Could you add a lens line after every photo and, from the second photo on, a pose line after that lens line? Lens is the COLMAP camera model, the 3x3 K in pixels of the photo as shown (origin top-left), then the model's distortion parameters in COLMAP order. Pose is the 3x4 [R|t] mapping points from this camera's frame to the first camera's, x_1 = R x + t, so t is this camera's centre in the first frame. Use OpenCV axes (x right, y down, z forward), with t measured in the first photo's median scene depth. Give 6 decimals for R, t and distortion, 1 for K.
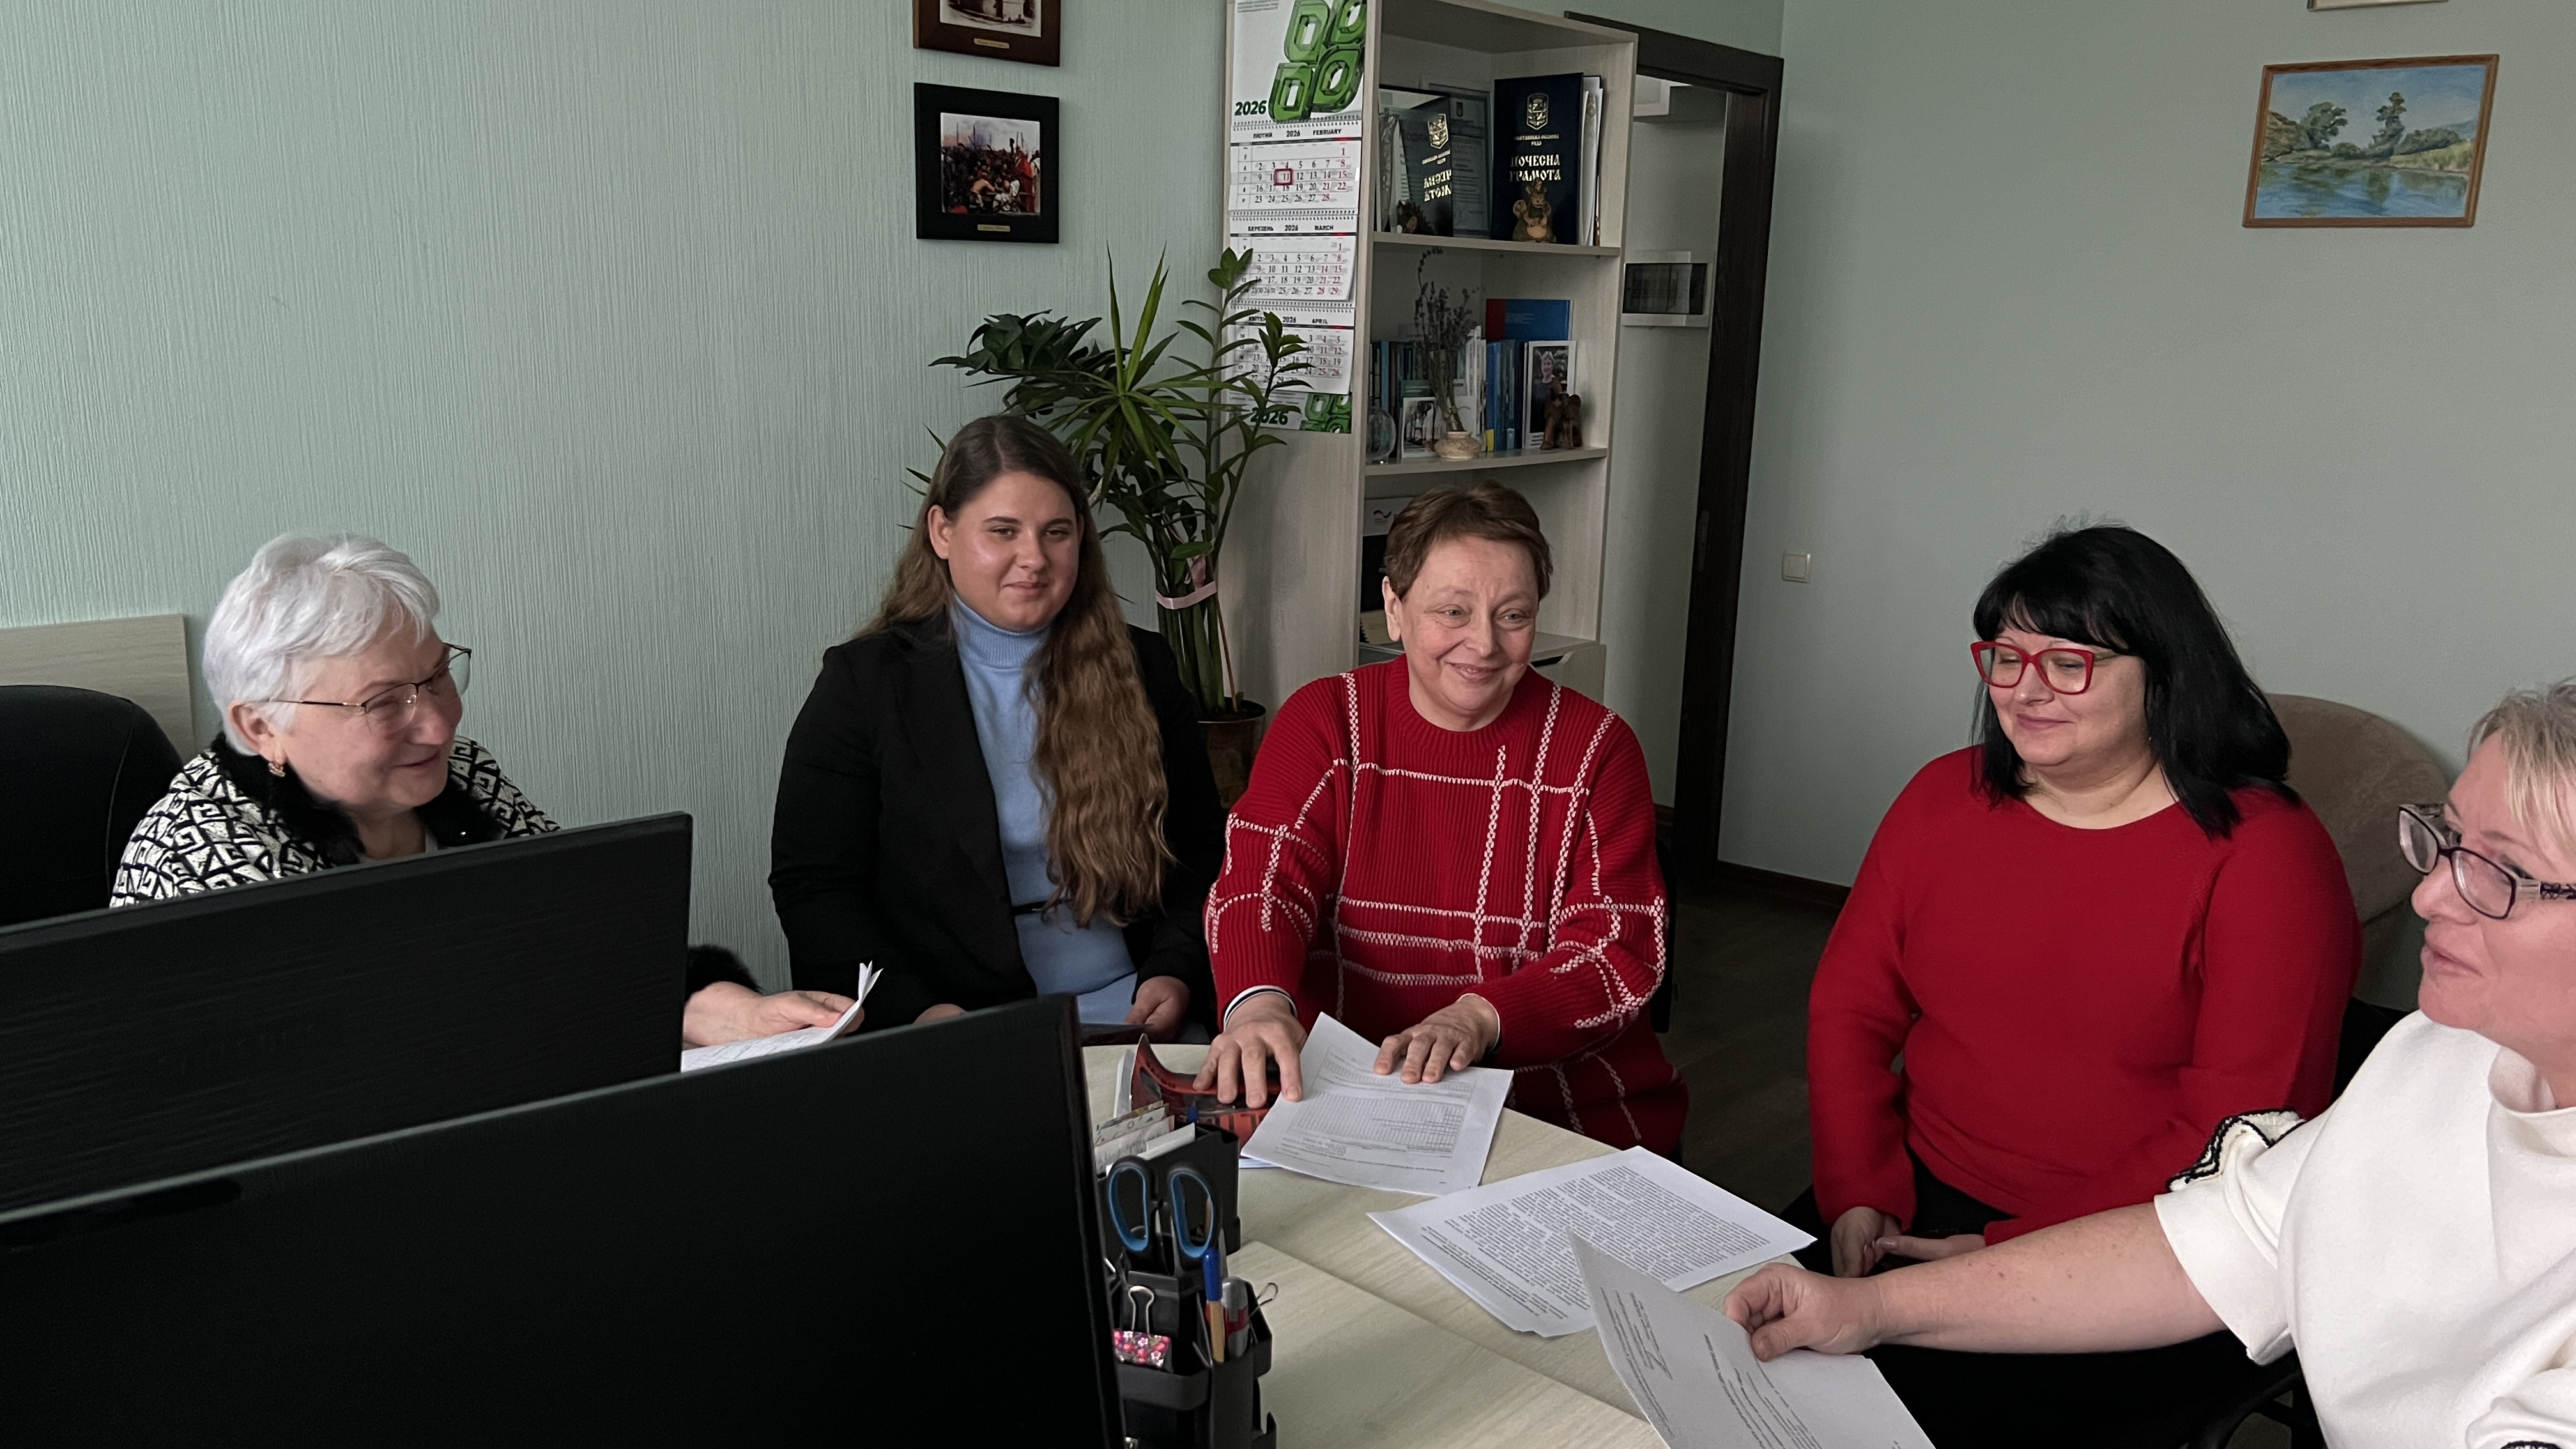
lens RADIAL K [[1959.9, 0, 1288.0], [0, 1959.9, 724.5], [0, 0, 1]] dist [0.030212, -0.073692]
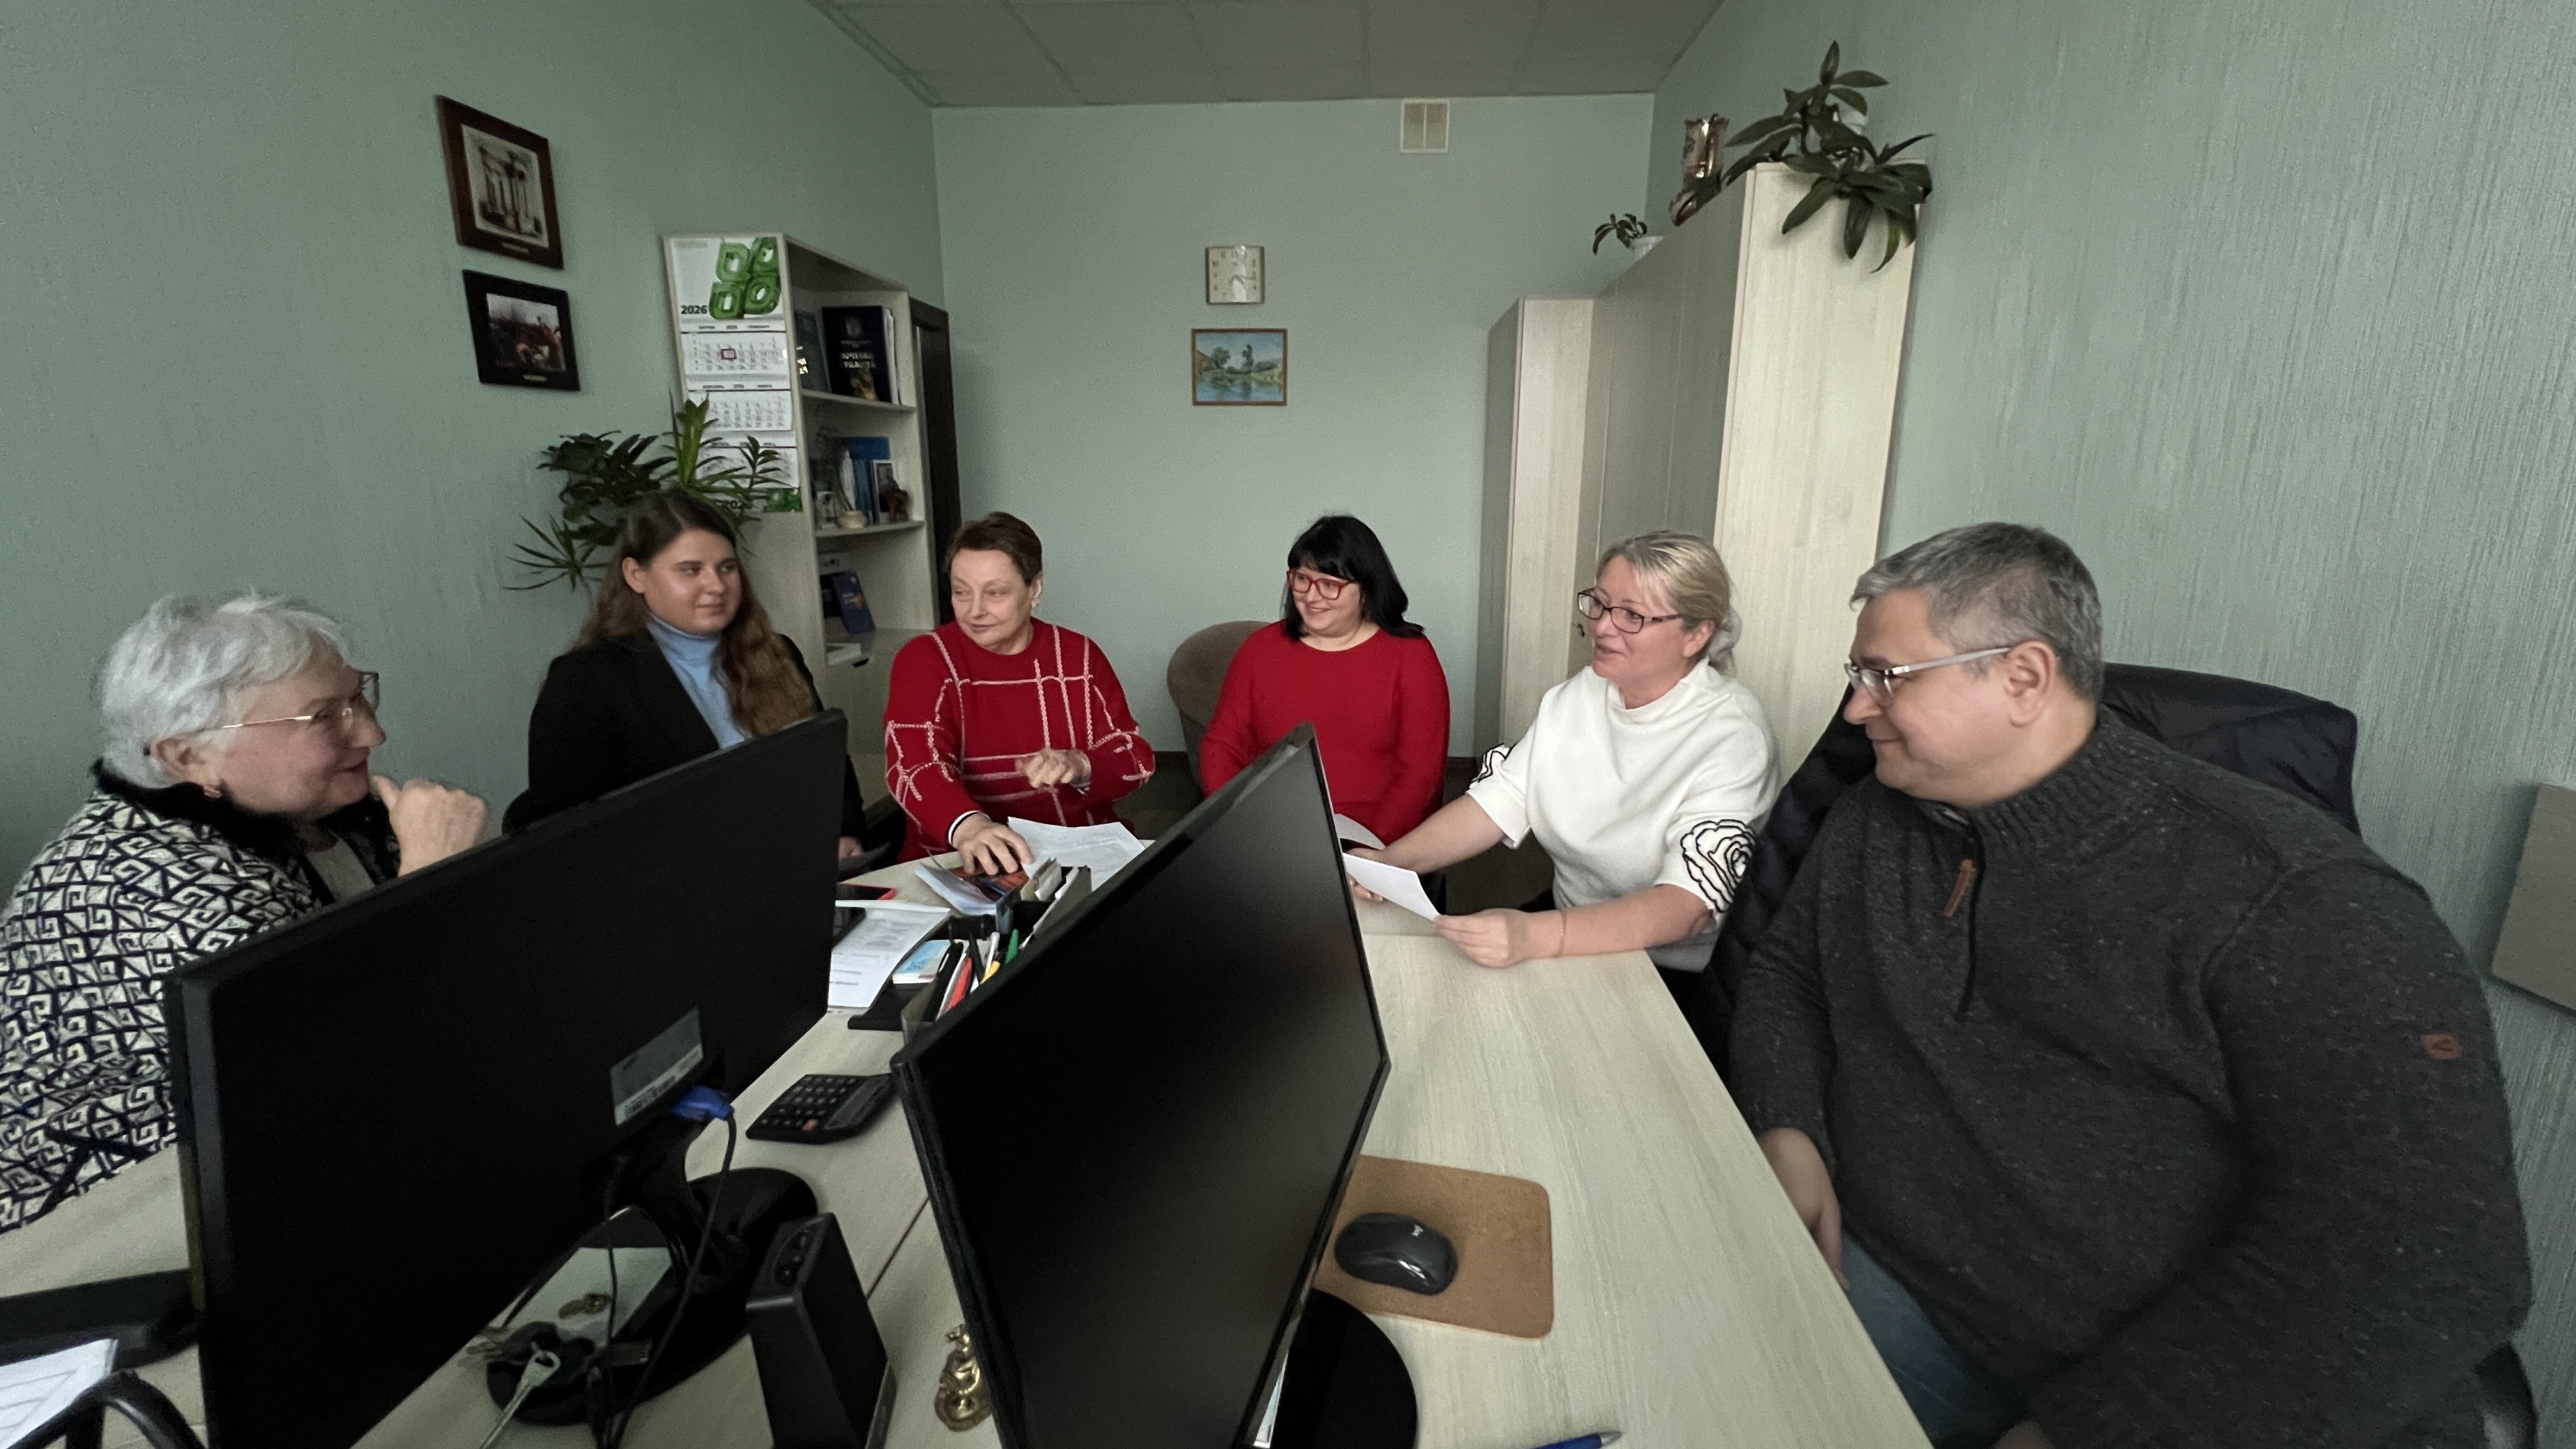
lens RADIAL K [[1031.8, 0, 1288.0], [0, 1031.8, 724.5], [0, 0, 1]] dist [-0.017179, 0.000144]
pose [[0.776976, -0.163428, 0.607947, -0.213663], [0.142785, 0.986297, 0.082651, 0.014747], [-0.613123, 0.022588, 0.789664, 0.073954]]
